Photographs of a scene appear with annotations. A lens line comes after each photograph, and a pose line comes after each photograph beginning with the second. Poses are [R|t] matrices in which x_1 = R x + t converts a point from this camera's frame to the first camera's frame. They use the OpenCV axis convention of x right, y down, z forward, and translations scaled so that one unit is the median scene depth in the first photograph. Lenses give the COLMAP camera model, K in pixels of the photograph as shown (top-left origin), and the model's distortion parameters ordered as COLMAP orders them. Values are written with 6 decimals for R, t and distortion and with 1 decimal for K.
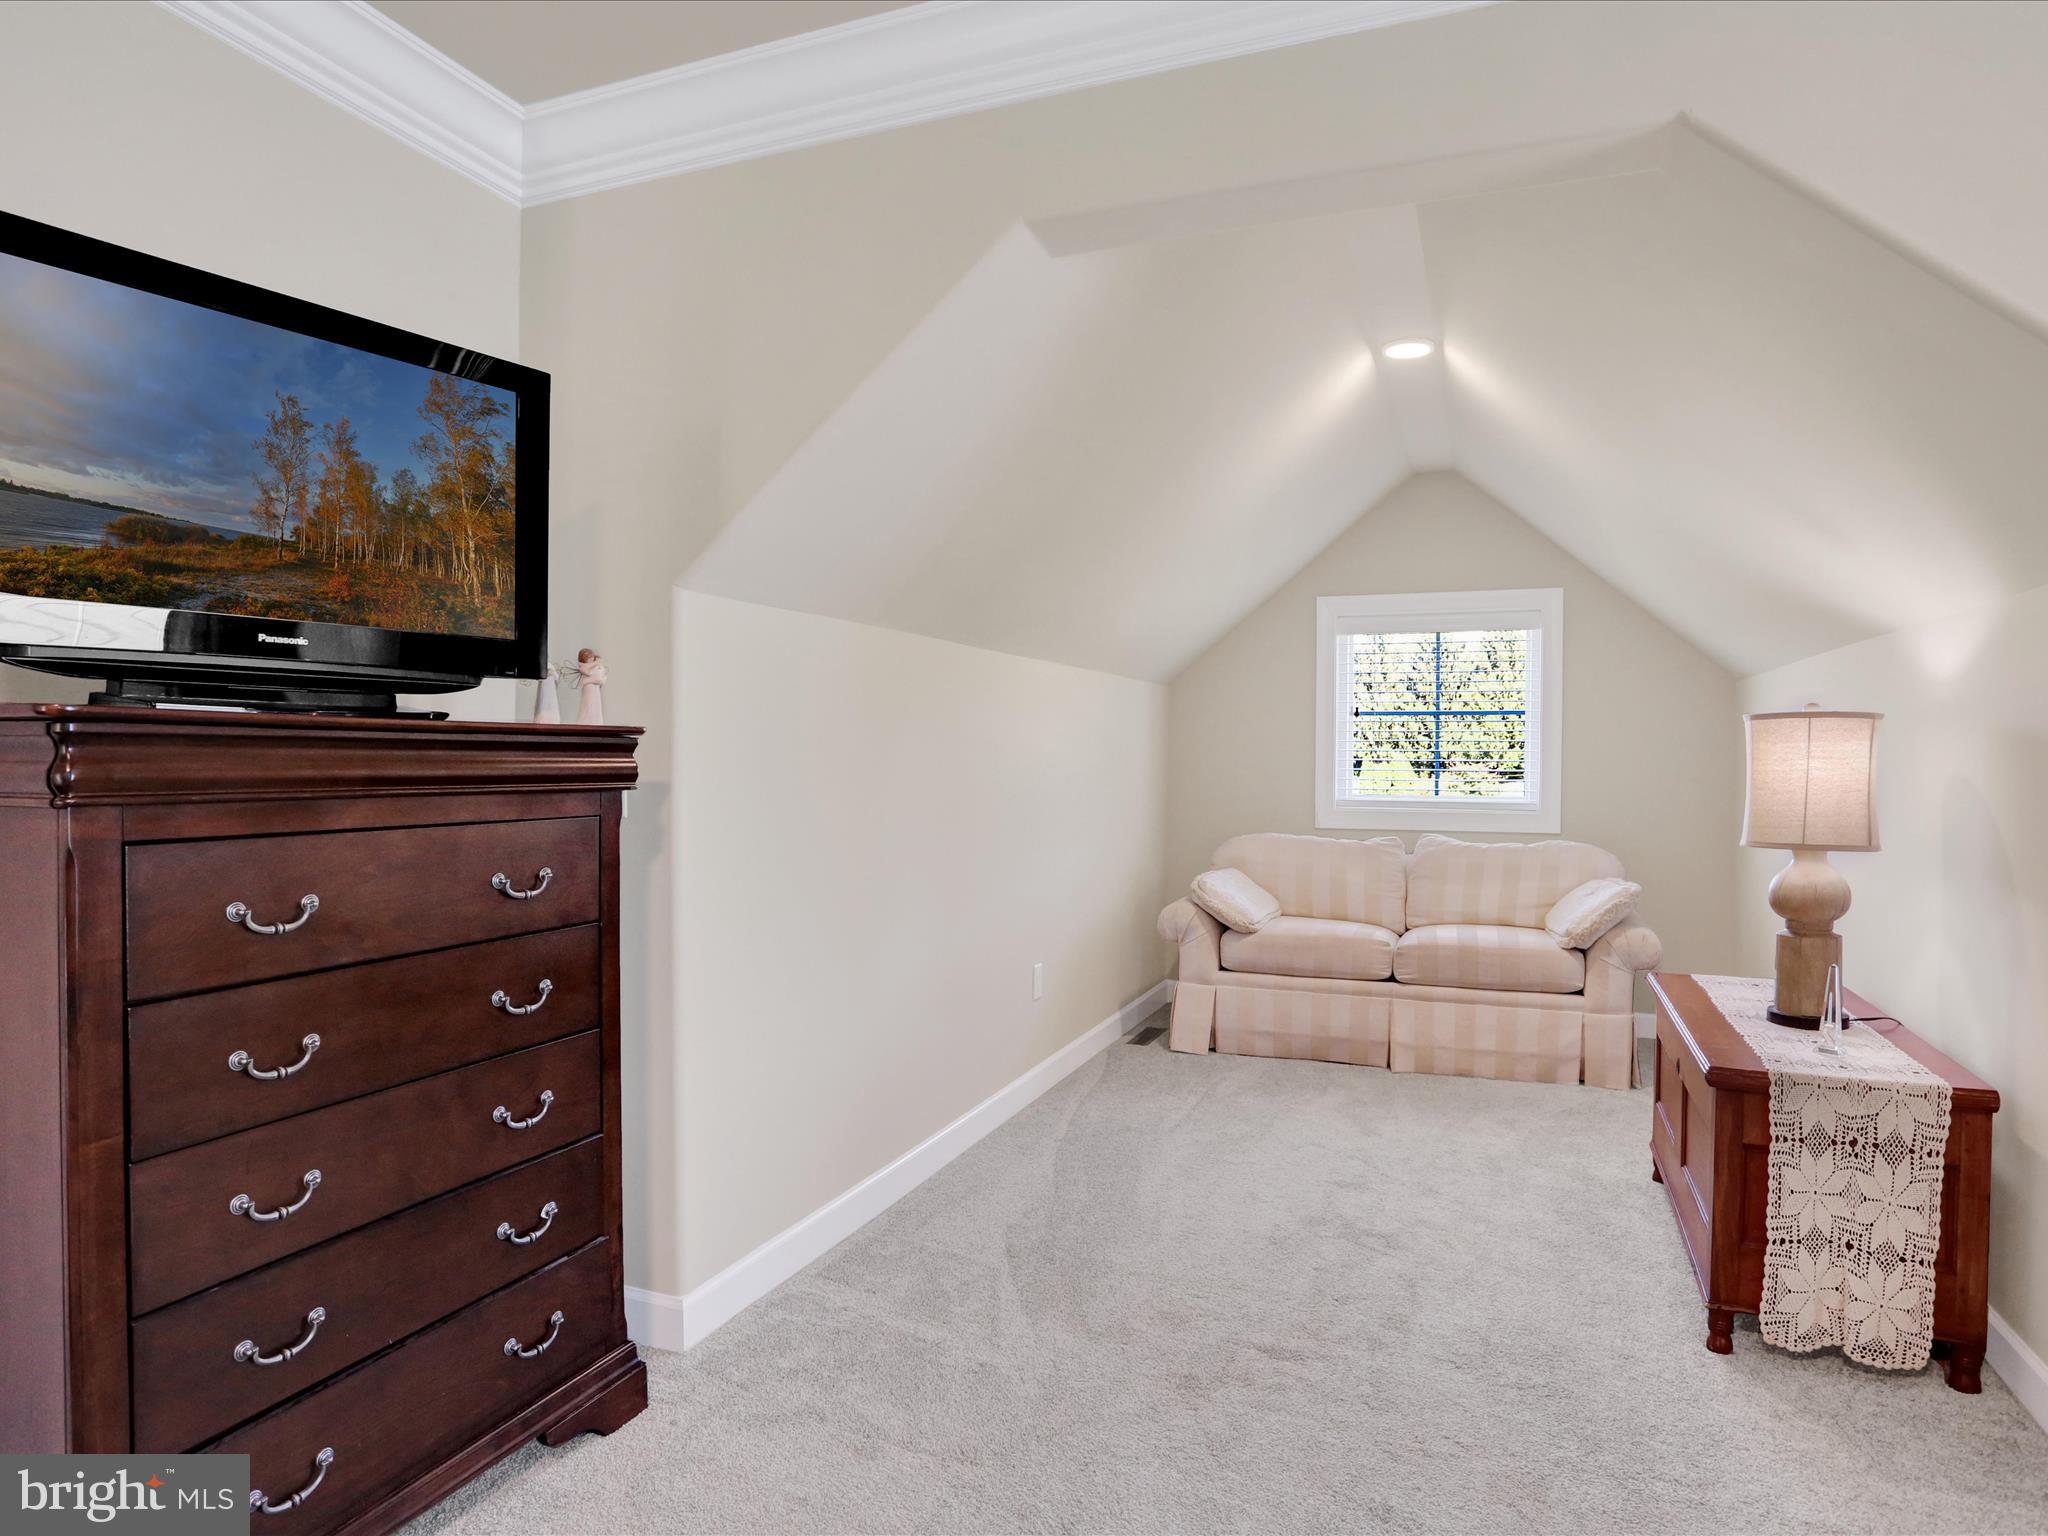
lens RADIAL K [[1186.4, 0, 1038.1], [0, 1186.4, 772.4], [0, 0, 1]] dist [-0.084445, 0.040706]
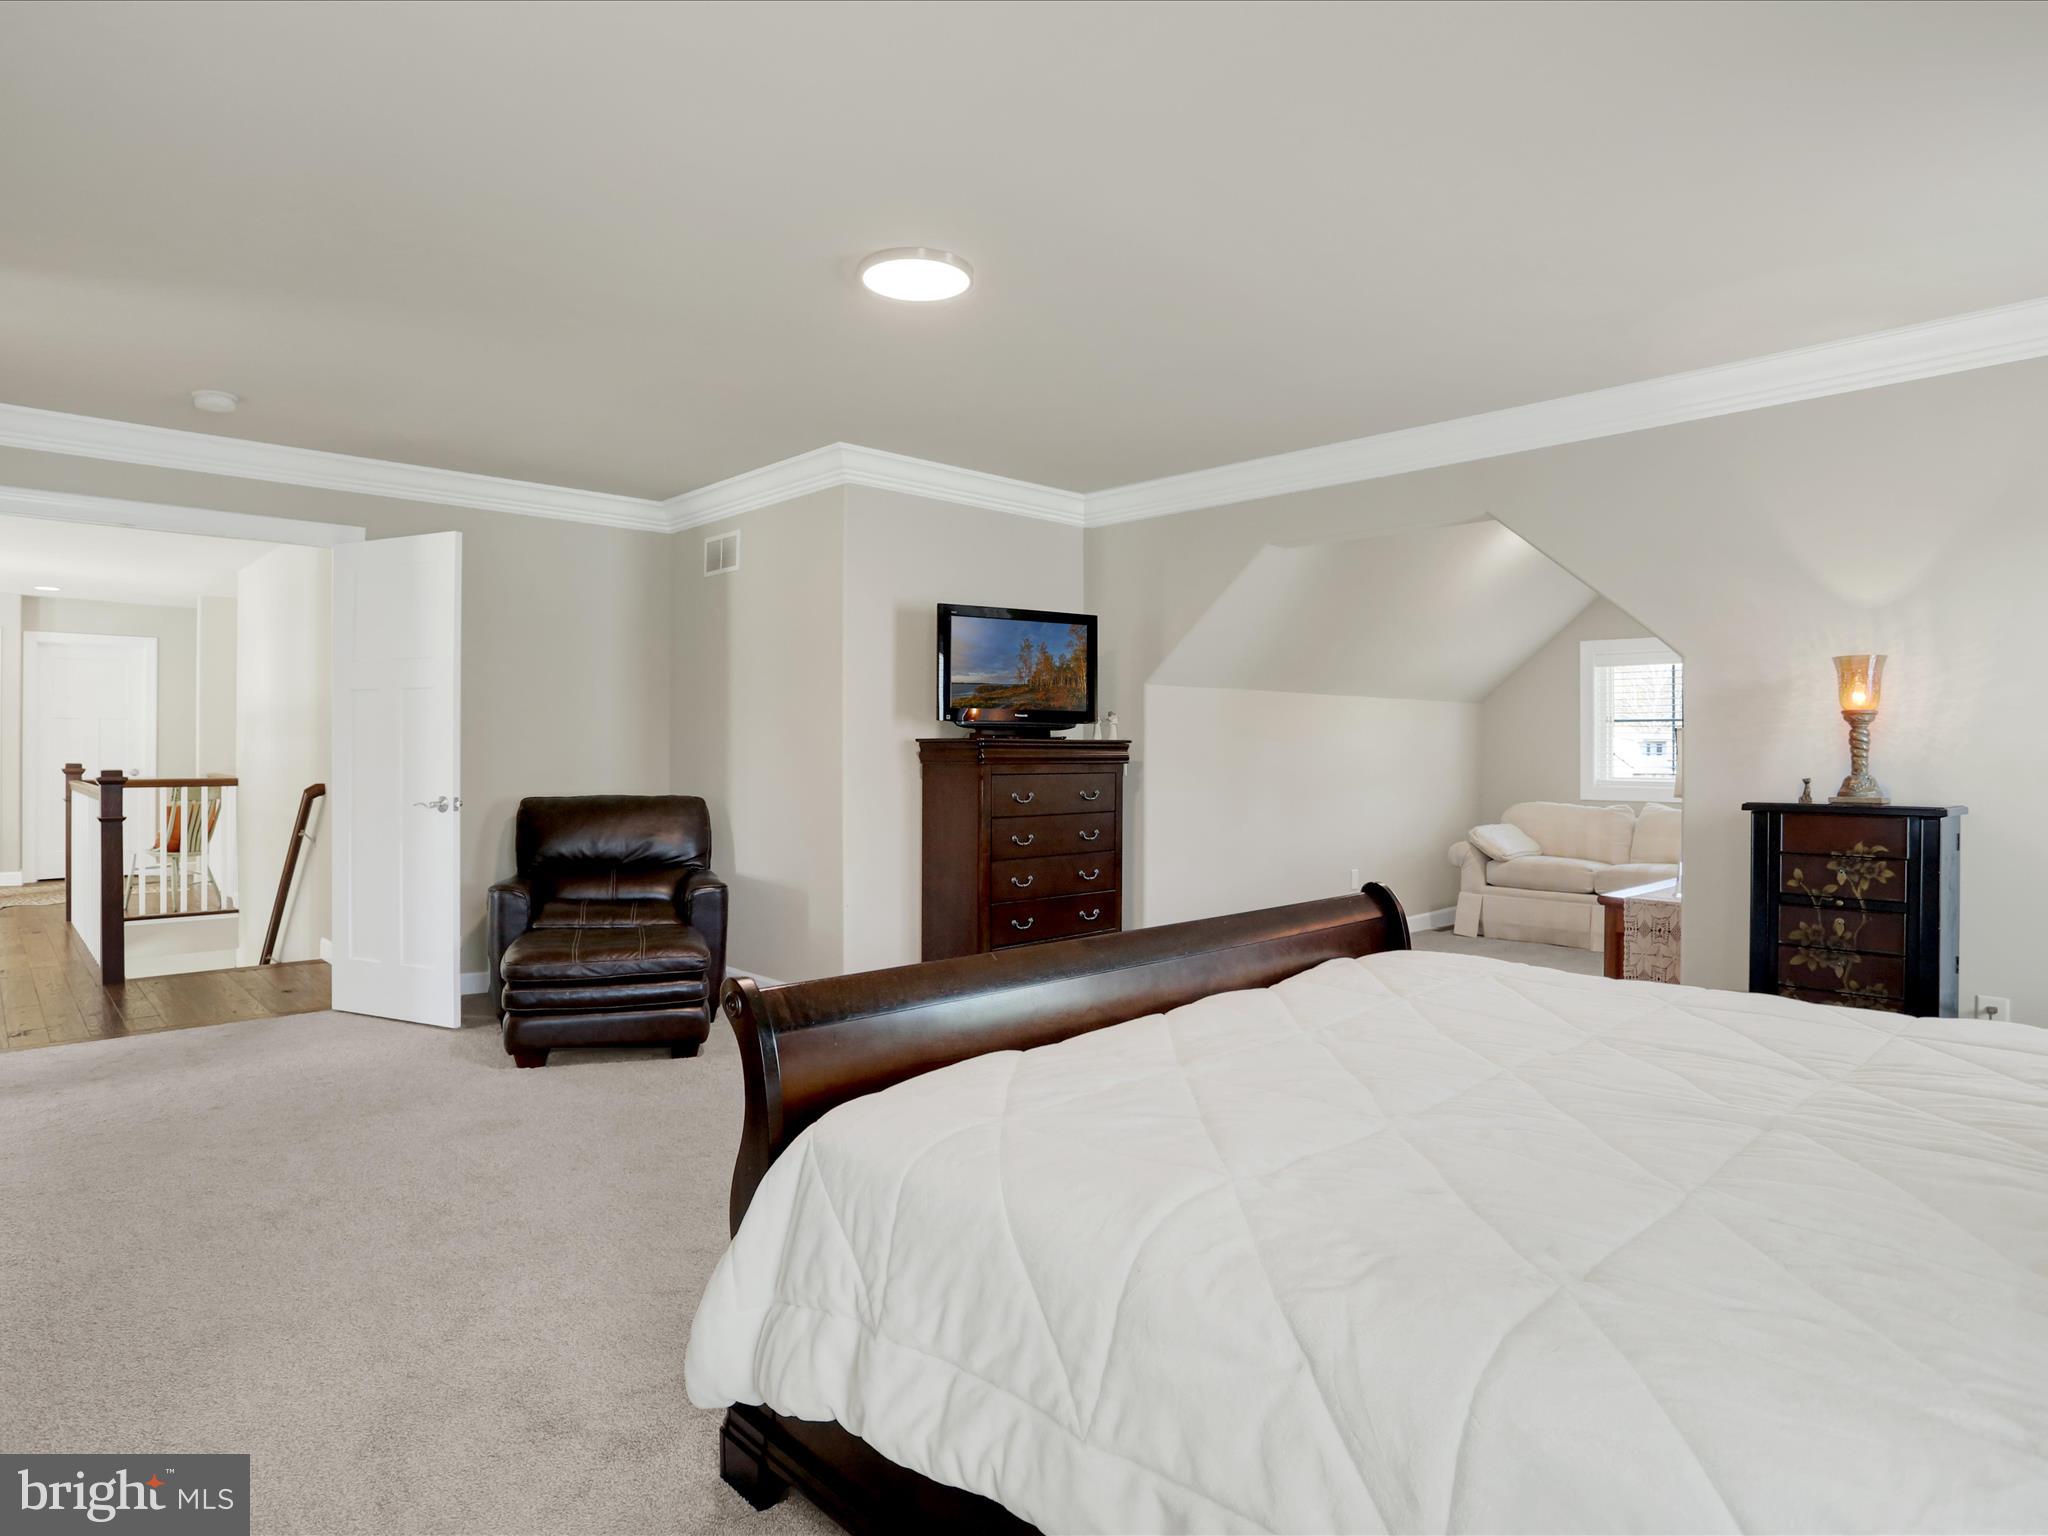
lens RADIAL K [[1186.4, 0, 1038.1], [0, 1186.4, 772.4], [0, 0, 1]] dist [-0.084445, 0.040706]
pose [[0.908271, 0.002777, -0.418373, 0.462114], [-0.001210, 0.999991, 0.004011, 0.018411], [0.418381, -0.003137, 0.908266, -1.182831]]
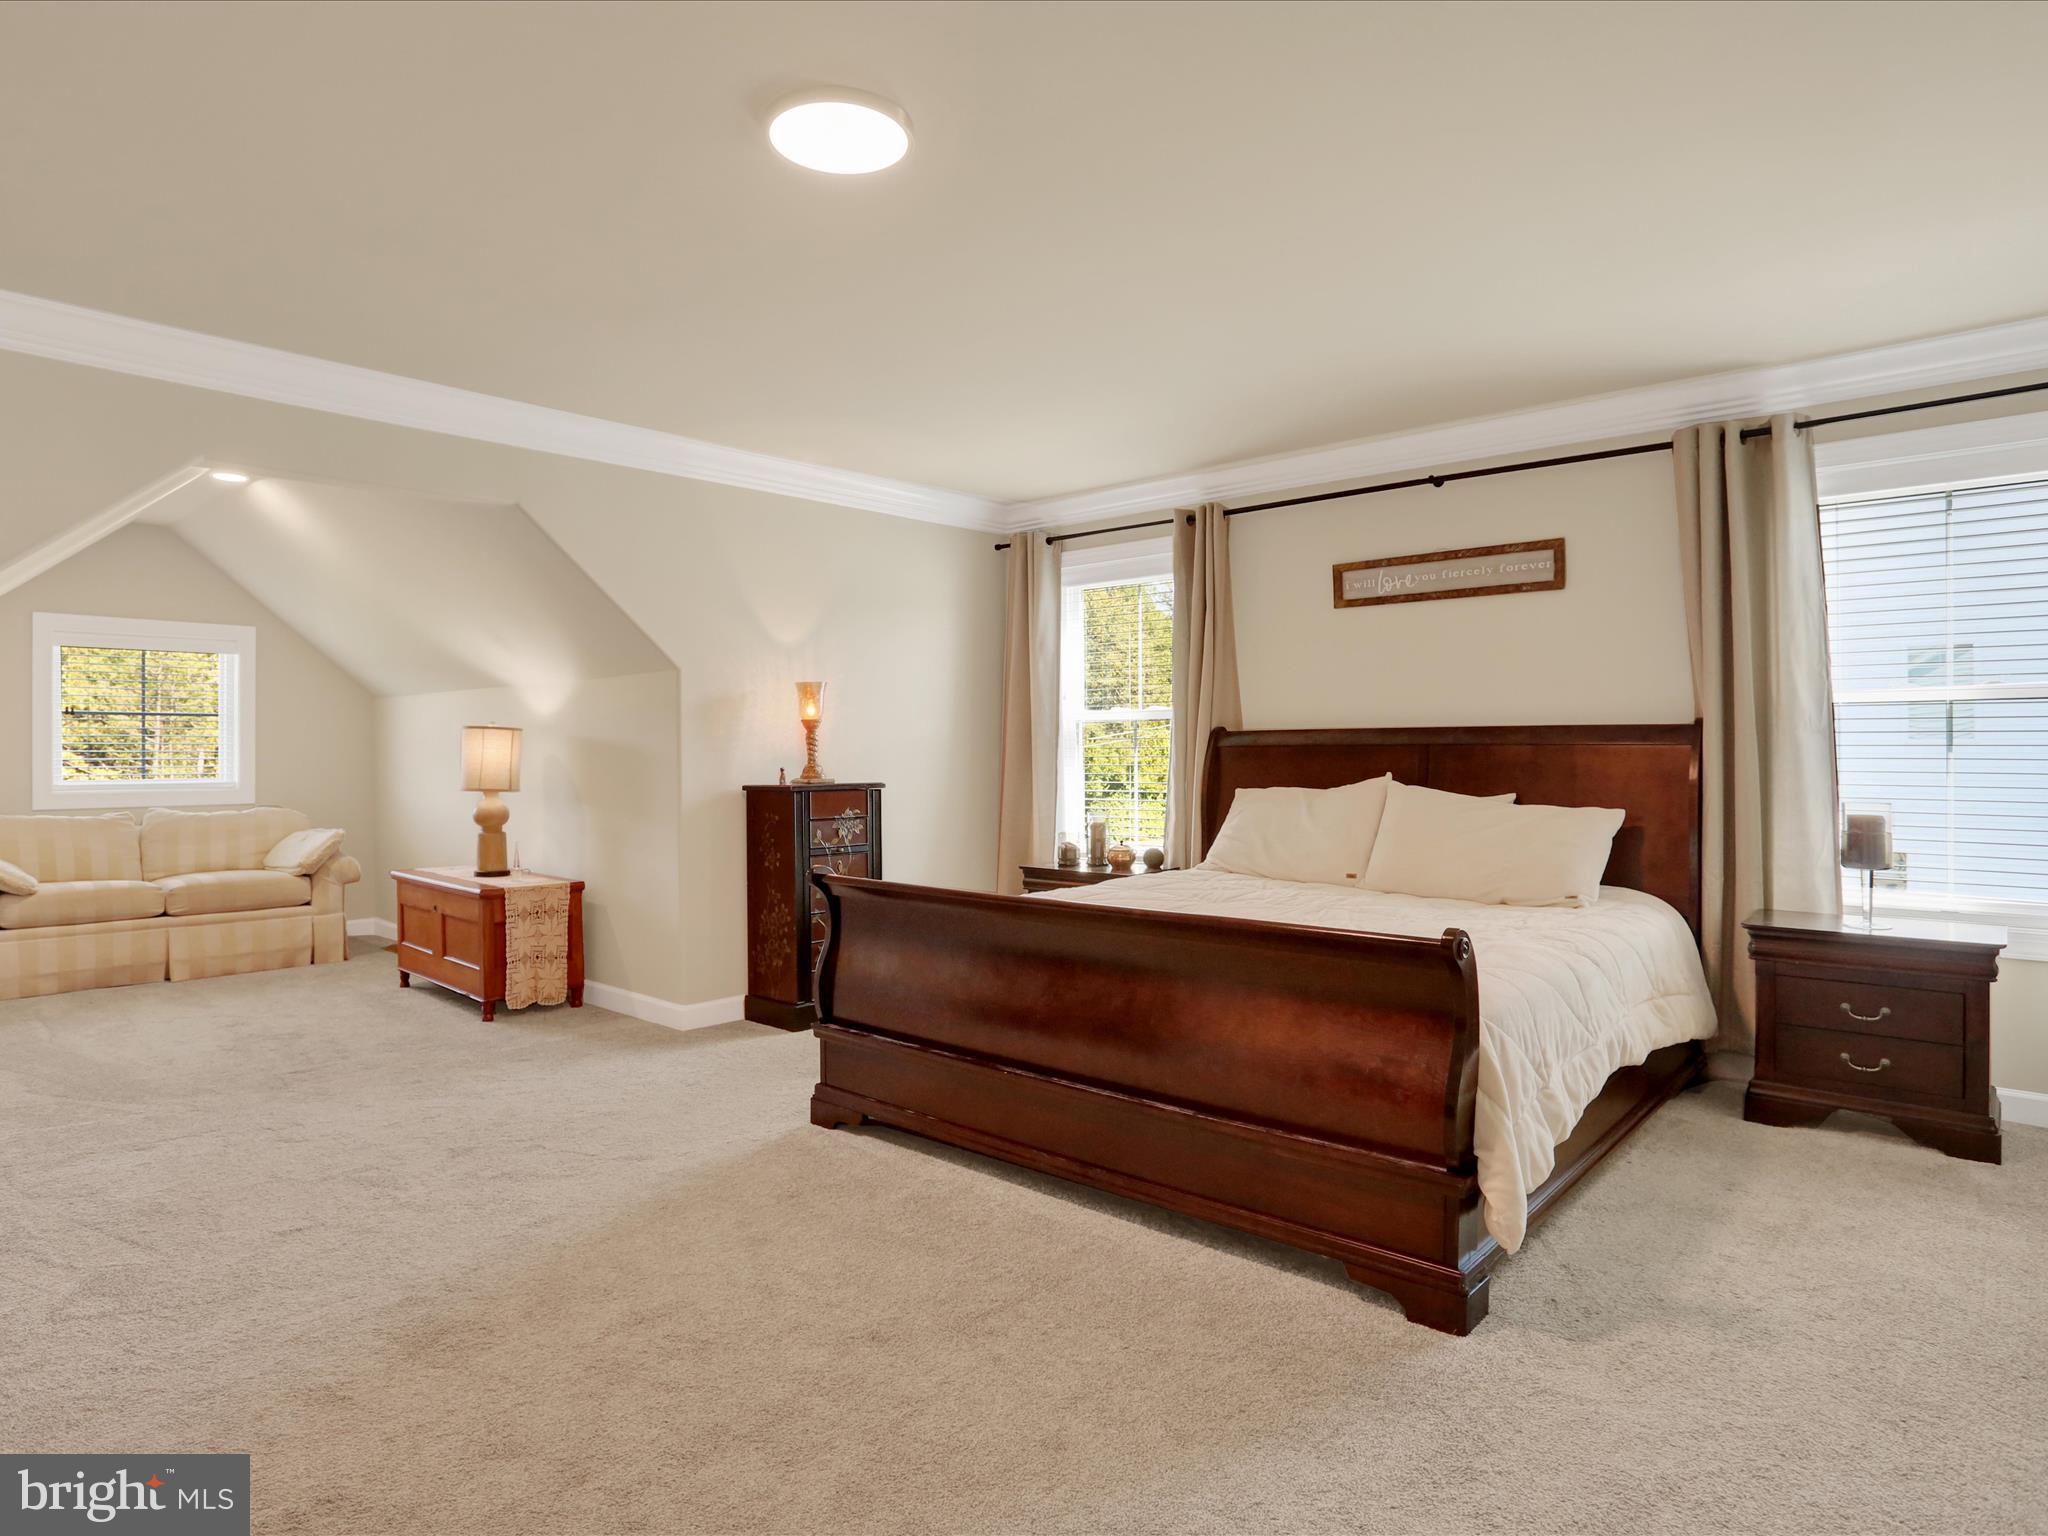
lens RADIAL K [[1186.4, 0, 1038.1], [0, 1186.4, 772.4], [0, 0, 1]] dist [-0.084445, 0.040706]
pose [[0.351954, -0.025255, 0.935677, -0.936235], [0.015652, 0.999655, 0.021095, 0.004329], [-0.935886, 0.007221, 0.352228, -0.648758]]
